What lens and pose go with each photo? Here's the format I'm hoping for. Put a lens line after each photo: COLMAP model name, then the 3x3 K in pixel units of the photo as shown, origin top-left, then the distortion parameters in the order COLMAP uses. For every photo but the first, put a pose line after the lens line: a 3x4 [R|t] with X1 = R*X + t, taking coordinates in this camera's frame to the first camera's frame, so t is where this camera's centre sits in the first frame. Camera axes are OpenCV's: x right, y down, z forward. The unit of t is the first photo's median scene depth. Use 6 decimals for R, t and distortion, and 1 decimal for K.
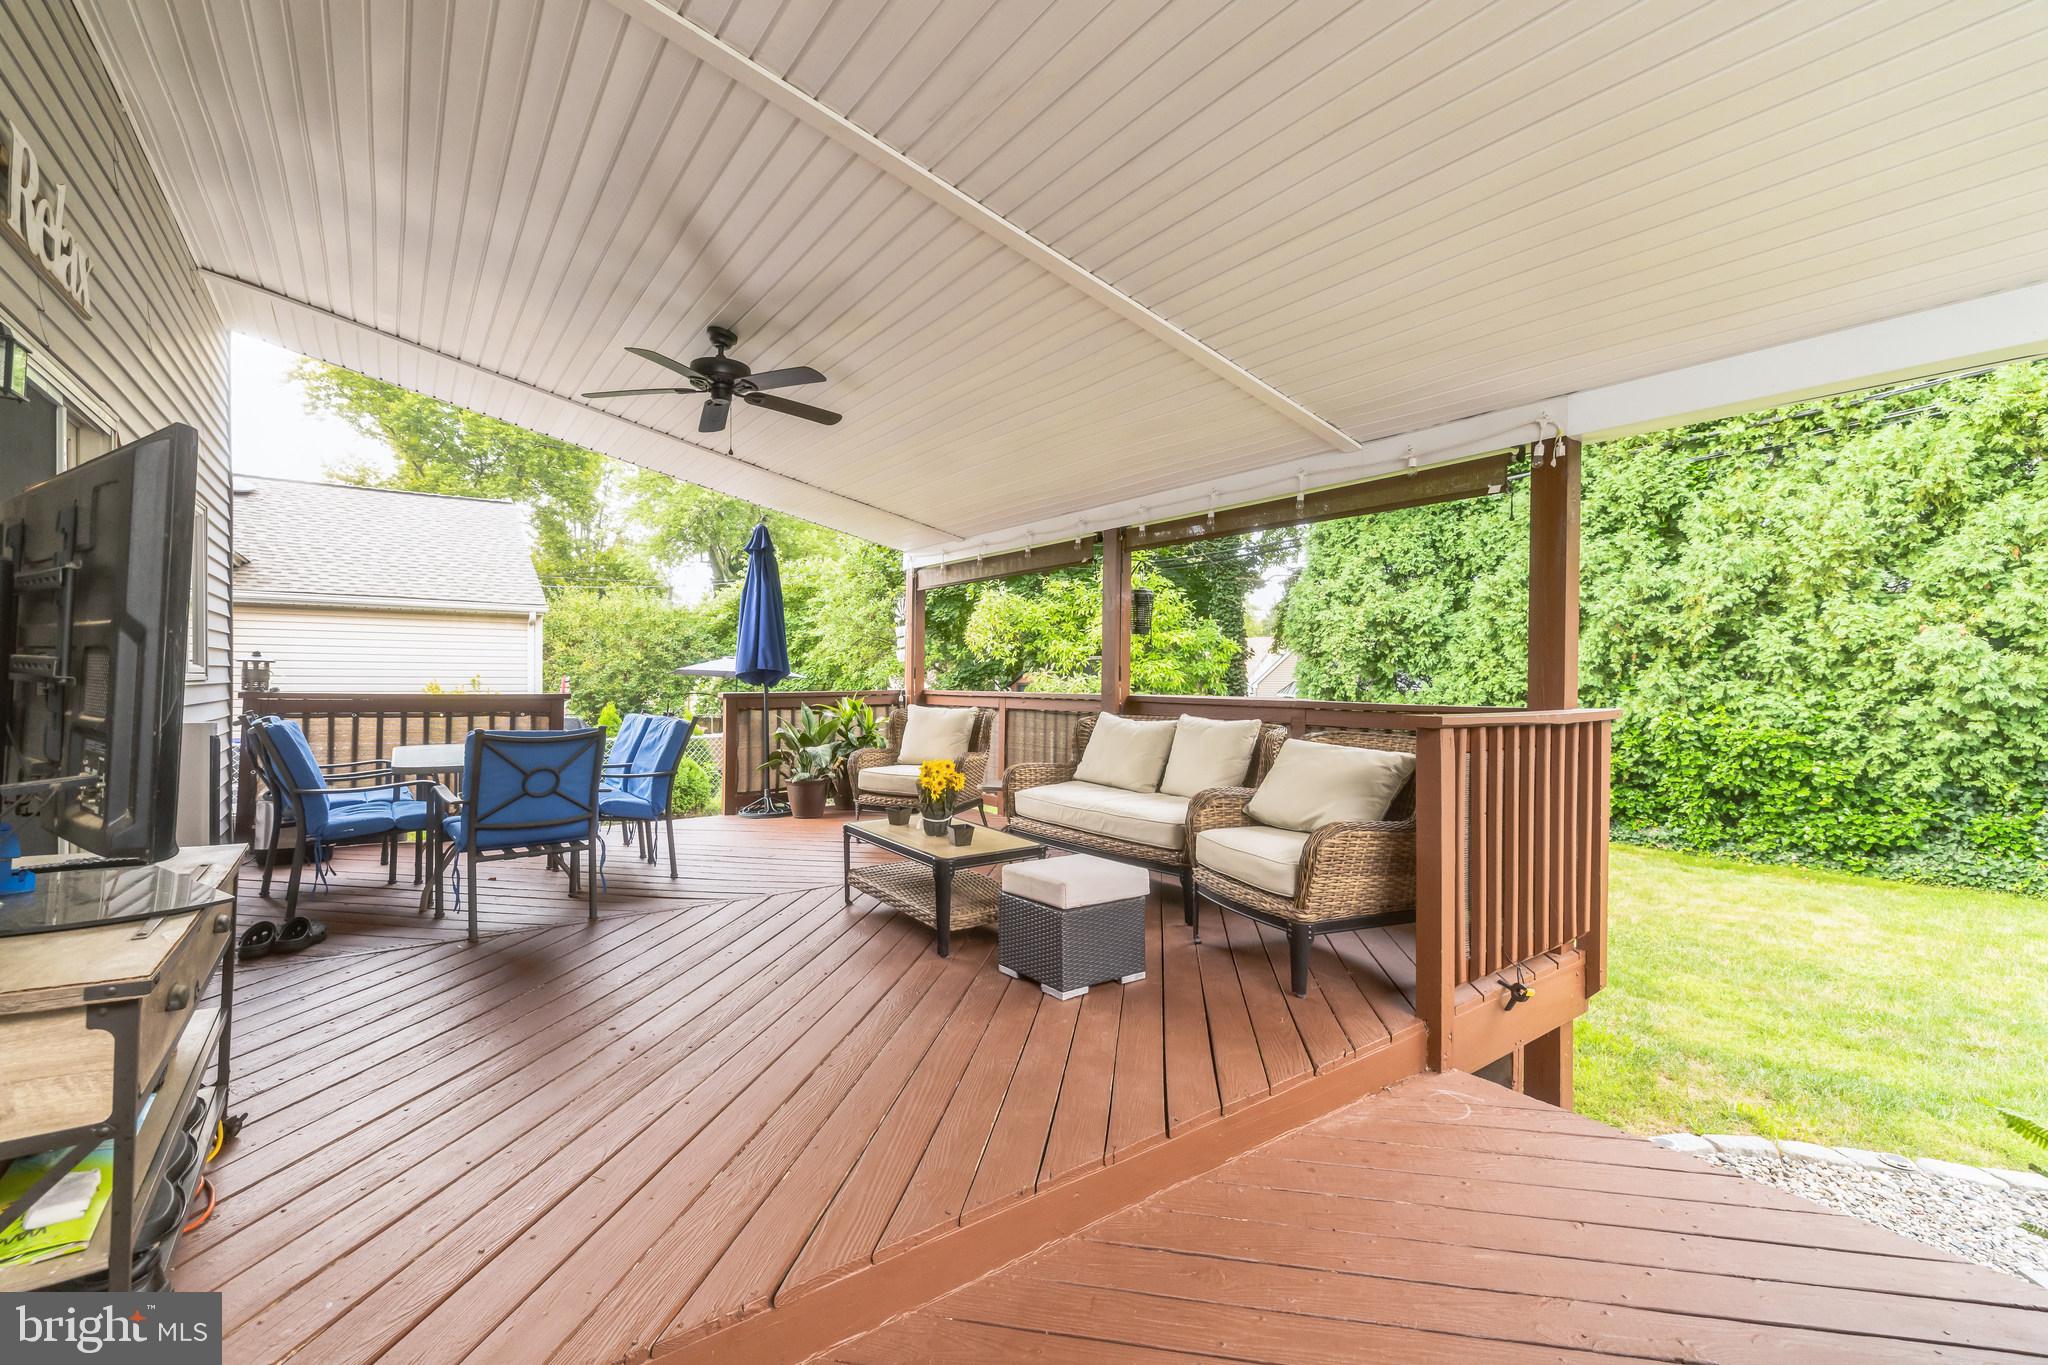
lens RADIAL K [[863.2, 0, 1017.0], [0, 863.2, 683.0], [0, 0, 1]] dist [0.001046, 0.000640]
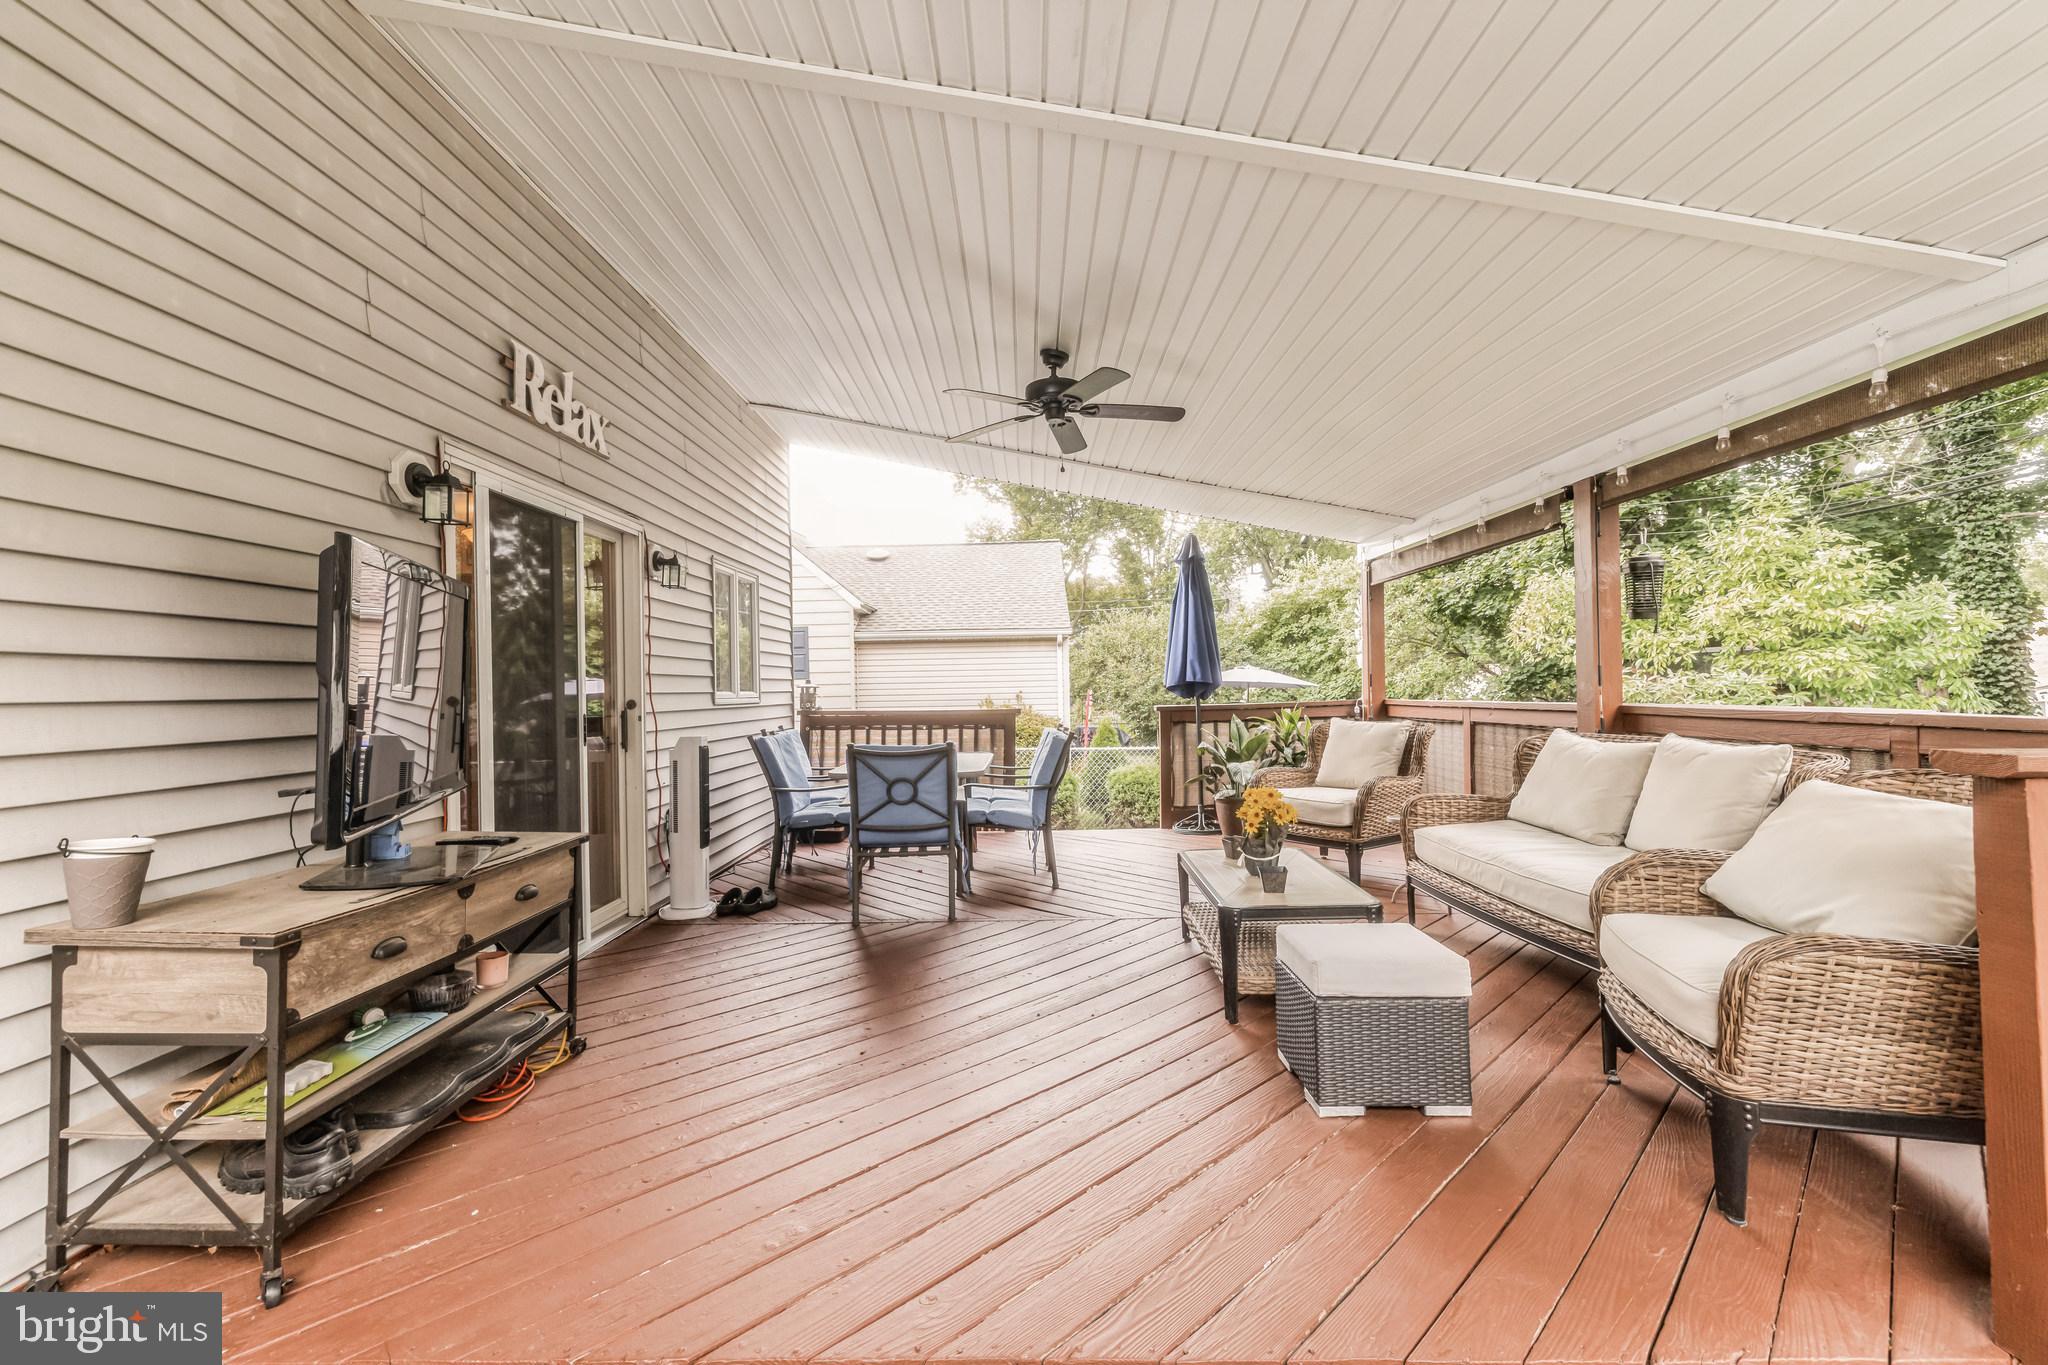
lens RADIAL K [[863.2, 0, 1023.4], [0, 863.2, 677.2], [0, 0, 1]] dist [0.001046, 0.000640]
pose [[0.799684, -0.030049, -0.599669, 0.183387], [0.020847, 0.999534, -0.022285, -0.003711], [0.600059, 0.005320, 0.799938, 0.139938]]
